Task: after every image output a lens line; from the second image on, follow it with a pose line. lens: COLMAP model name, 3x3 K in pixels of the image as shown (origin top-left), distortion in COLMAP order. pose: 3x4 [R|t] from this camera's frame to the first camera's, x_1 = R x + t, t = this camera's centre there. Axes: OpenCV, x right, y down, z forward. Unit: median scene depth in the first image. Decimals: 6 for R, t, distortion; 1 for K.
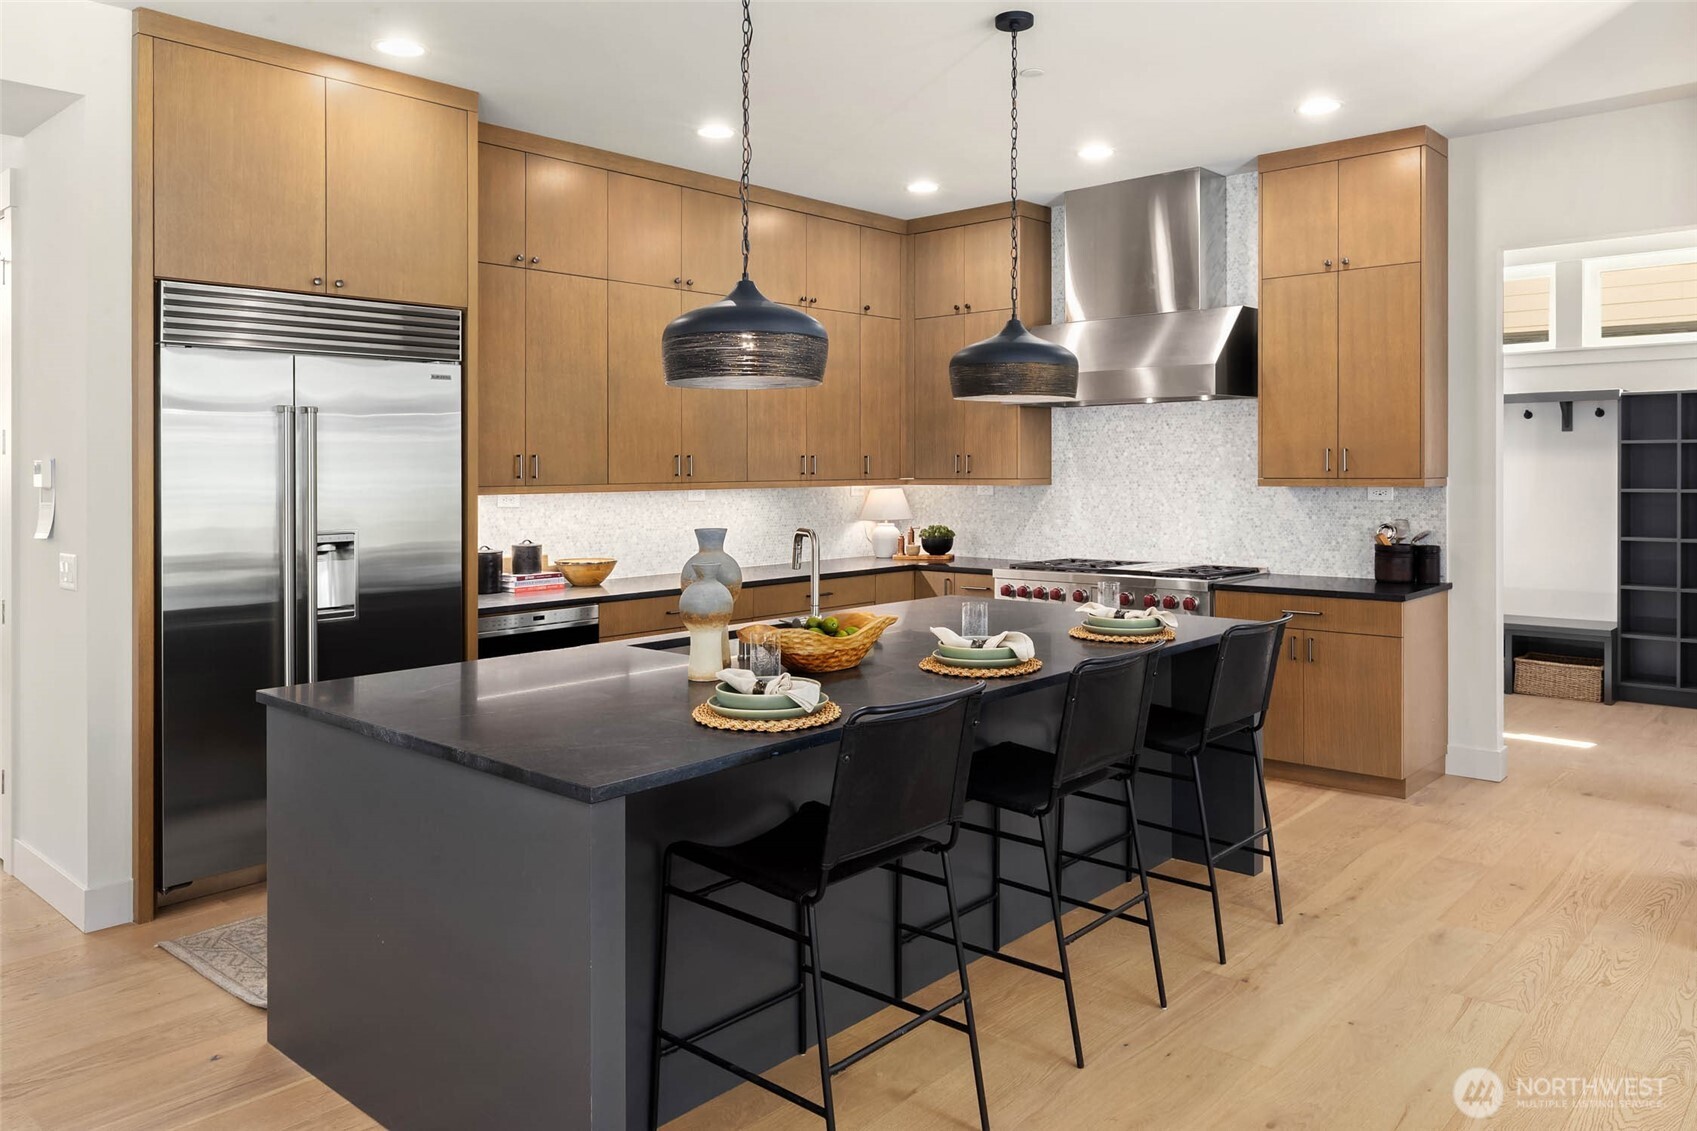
lens RADIAL K [[1212.6, 0, 794.5], [0, 1212.6, 478.5], [0, 0, 1]] dist [0.016658, -0.002781]
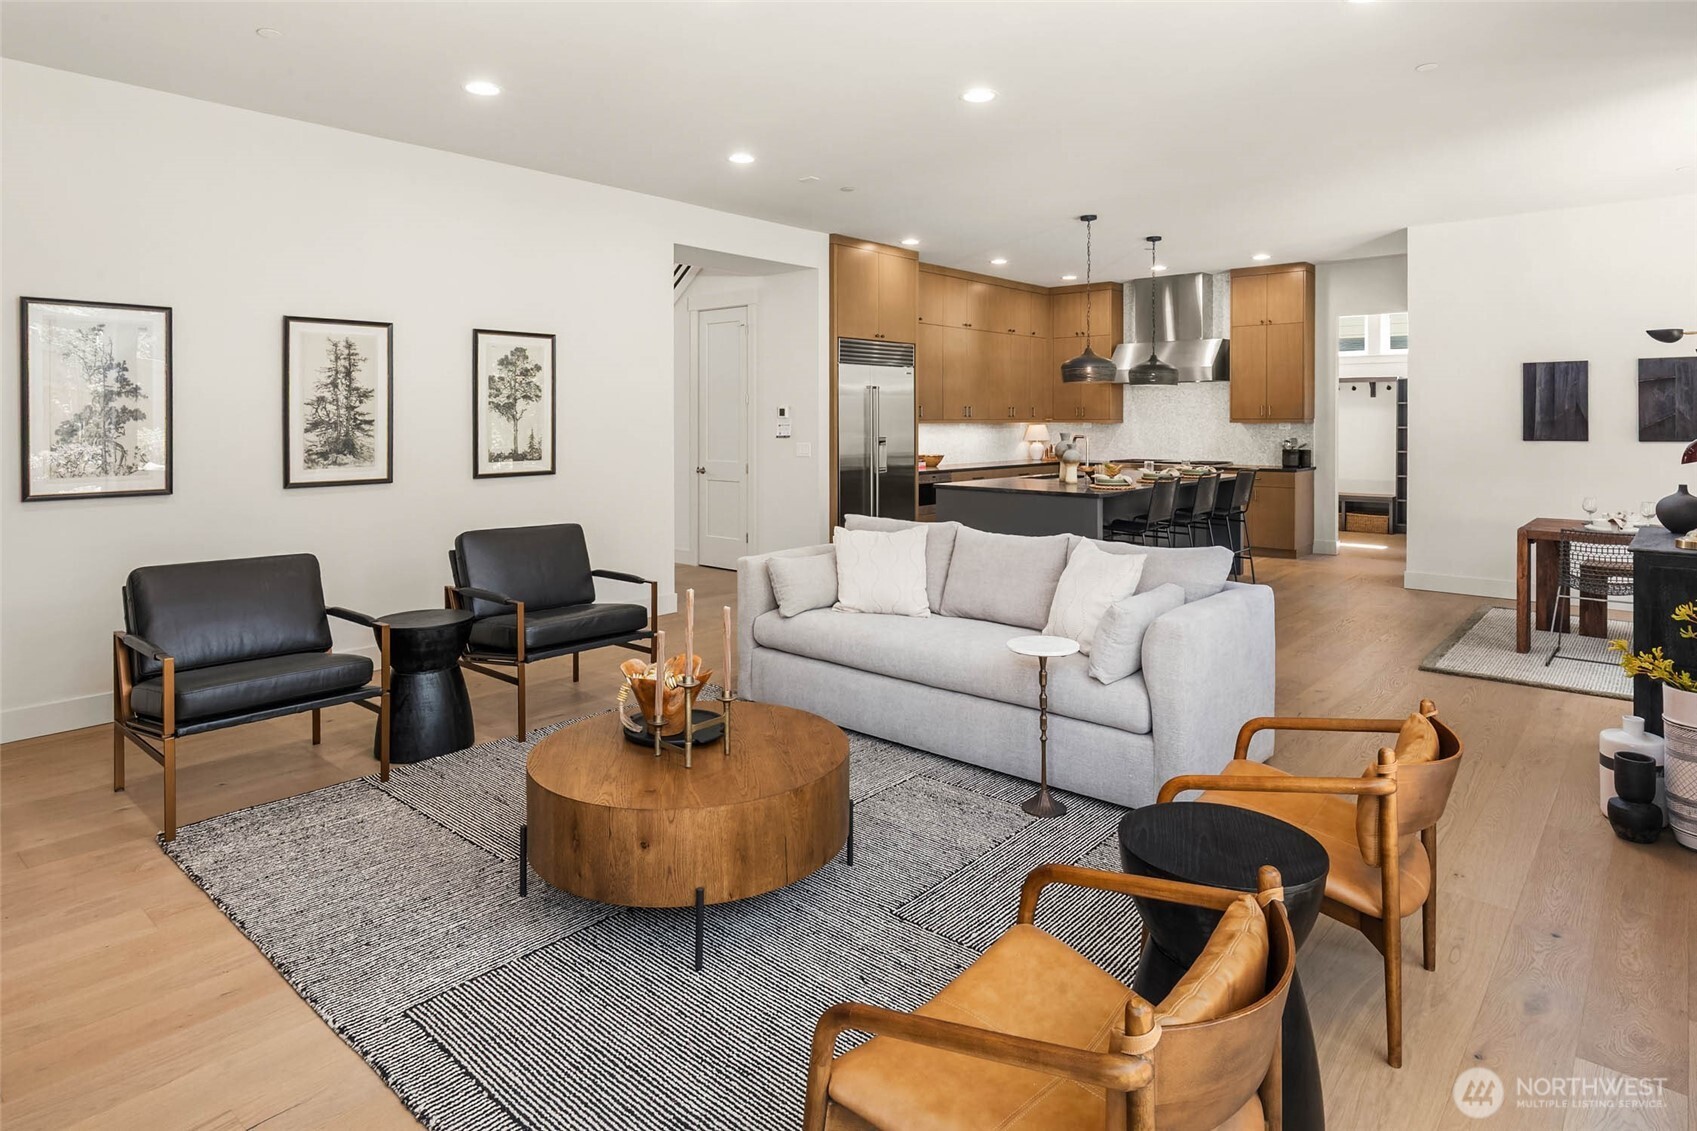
lens RADIAL K [[959.2, 0, 881.0], [0, 959.2, 425.2], [0, 0, 1]] dist [-0.012142, 0.003455]
pose [[0.997757, 0.005238, 0.066740, -0.324287], [-0.005217, 0.999986, -0.000499, 0.013762], [-0.066742, 0.000150, 0.997770, -0.606167]]
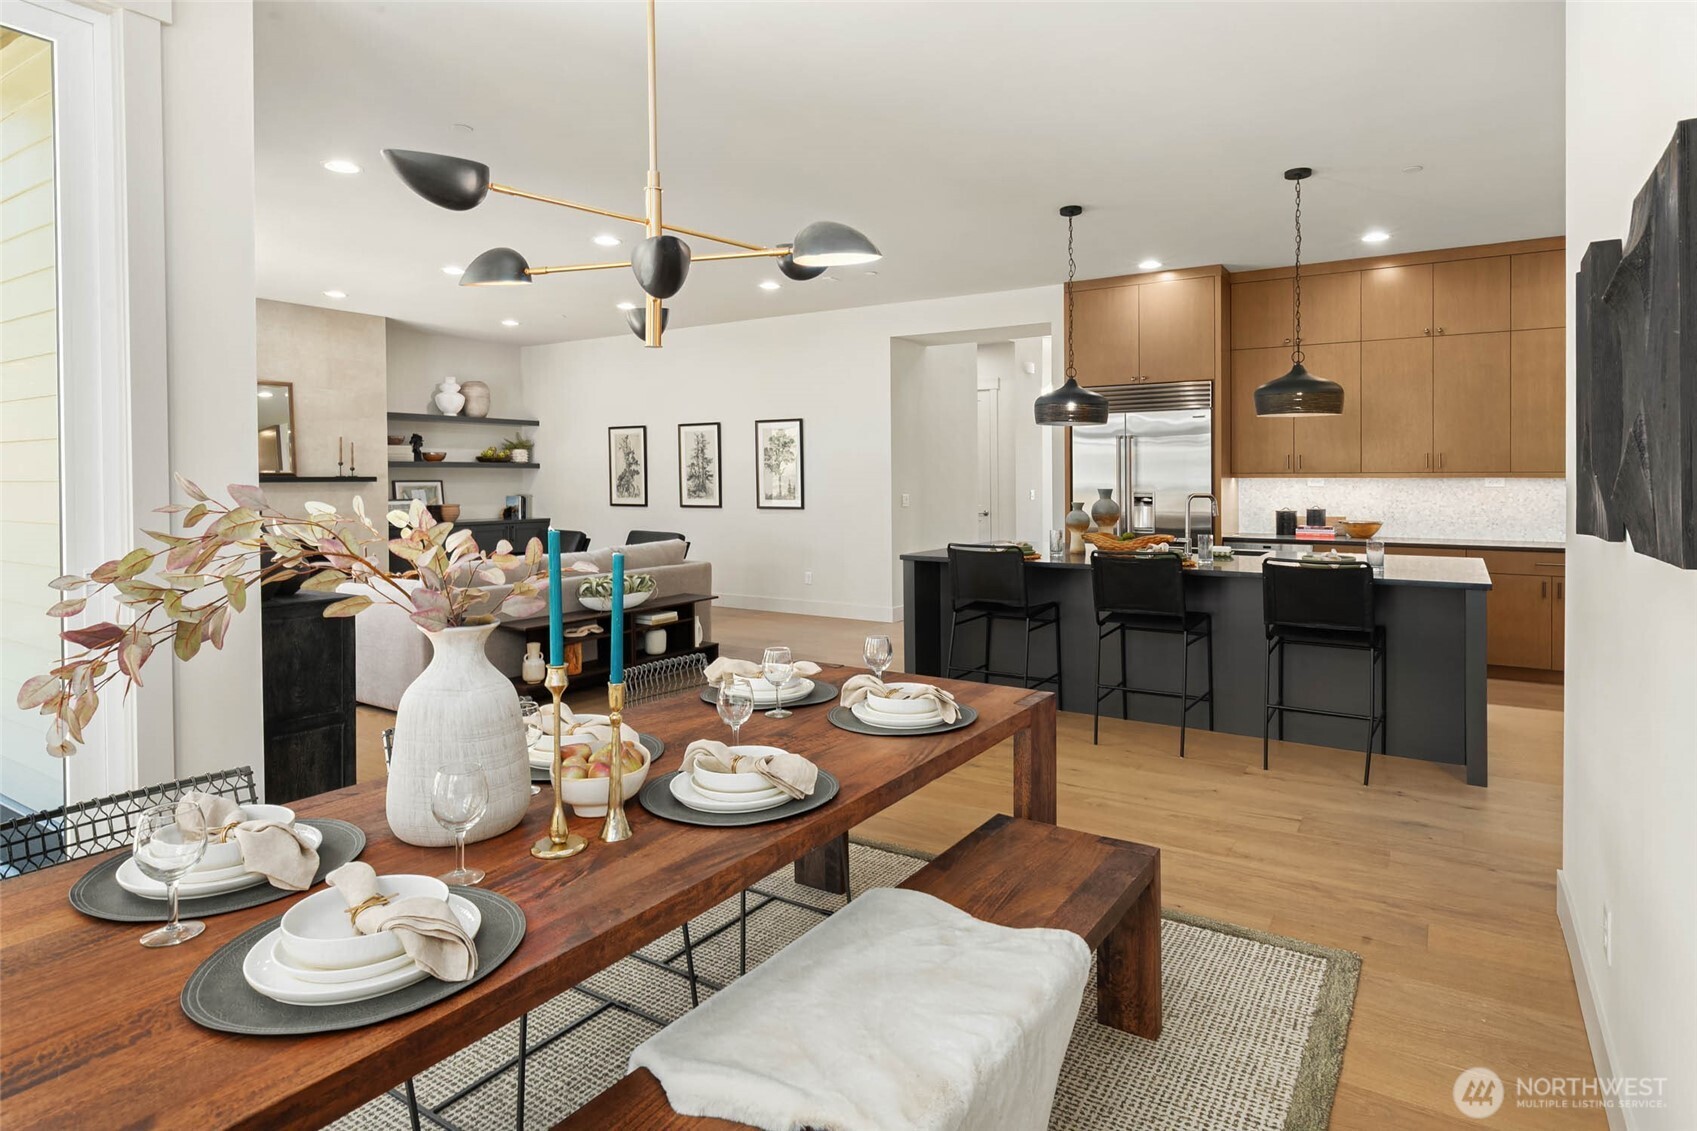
lens RADIAL K [[959.2, 0, 886.7], [0, 959.2, 503.1], [0, 0, 1]] dist [-0.012142, 0.003455]
pose [[0.215607, 0.030054, -0.976018, 0.772875], [-0.008191, 0.999547, 0.028969, 0.010973], [0.976446, 0.001749, 0.215755, 0.118245]]
